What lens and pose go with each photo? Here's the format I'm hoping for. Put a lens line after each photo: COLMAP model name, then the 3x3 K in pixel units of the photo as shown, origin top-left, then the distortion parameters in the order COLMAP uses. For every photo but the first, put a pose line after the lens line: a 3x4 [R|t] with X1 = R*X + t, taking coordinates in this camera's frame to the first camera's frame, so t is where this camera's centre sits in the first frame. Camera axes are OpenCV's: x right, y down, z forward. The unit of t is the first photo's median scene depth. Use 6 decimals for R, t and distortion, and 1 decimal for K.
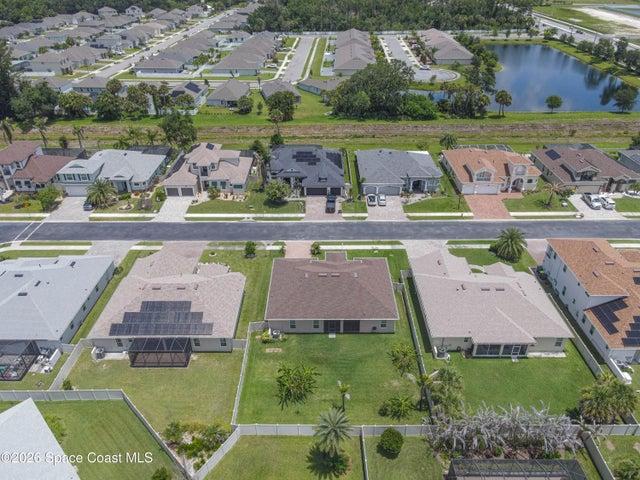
lens RADIAL K [[466.8, 0, 320.0], [0, 466.8, 240.0], [0, 0, 1]] dist [-0.005063, 0.007508]
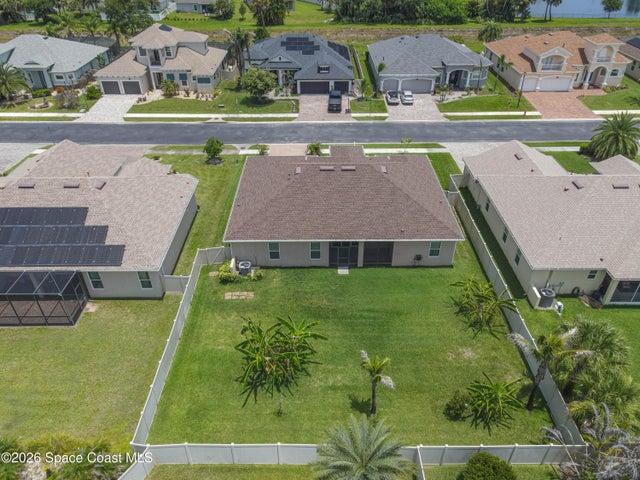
lens RADIAL K [[466.8, 0, 320.0], [0, 466.8, 240.0], [0, 0, 1]] dist [-0.005063, 0.007508]
pose [[0.999979, -0.001965, 0.006198, -0.004310], [0.001580, 0.998098, 0.061632, 0.090122], [-0.006308, -0.061621, 0.998080, 0.297545]]
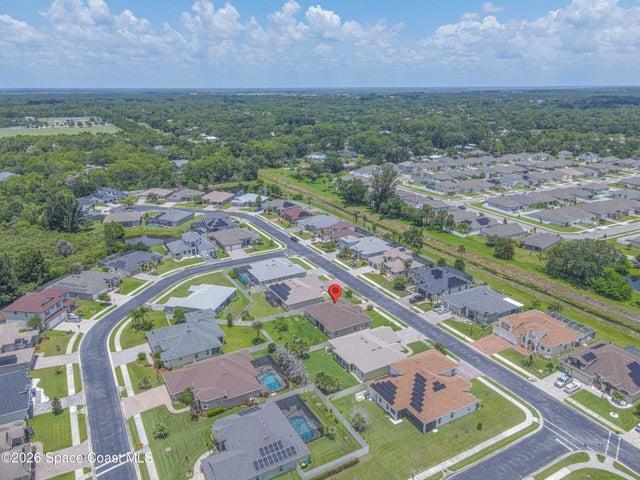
lens RADIAL K [[466.8, 0, 320.0], [0, 466.8, 240.0], [0, 0, 1]] dist [-0.005063, 0.007508]
pose [[0.486554, 0.273497, -0.829738, 1.211851], [-0.451855, 0.891622, 0.028930, -0.163538], [0.747725, 0.360845, 0.557403, -0.265556]]
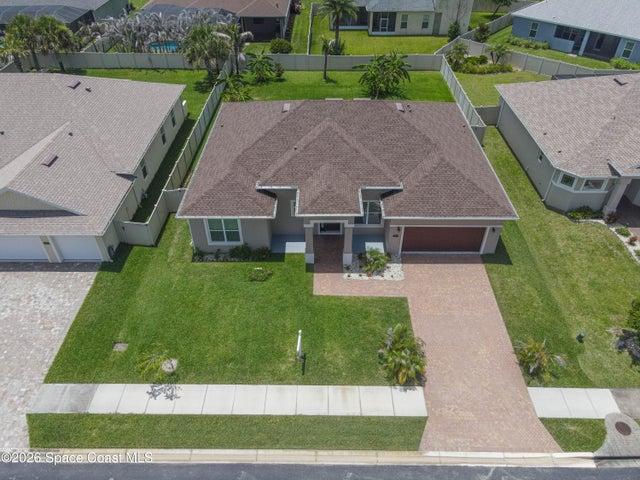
lens RADIAL K [[466.8, 0, 320.0], [0, 466.8, 240.0], [0, 0, 1]] dist [-0.005063, 0.007508]
pose [[-0.999897, -0.006854, 0.012596, 0.030725], [0.009706, 0.323103, 0.946314, -0.211829], [-0.010556, 0.946339, -0.323004, 0.894799]]
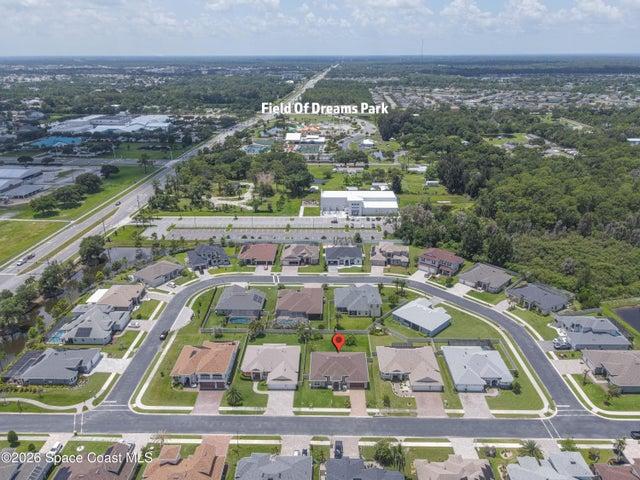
lens RADIAL K [[466.8, 0, 320.0], [0, 466.8, 240.0], [0, 0, 1]] dist [-0.005063, 0.007508]
pose [[-0.999714, -0.005151, 0.023337, 0.048206], [0.015566, 0.600642, 0.799367, -1.447266], [-0.018135, 0.799502, -0.600390, 1.339852]]
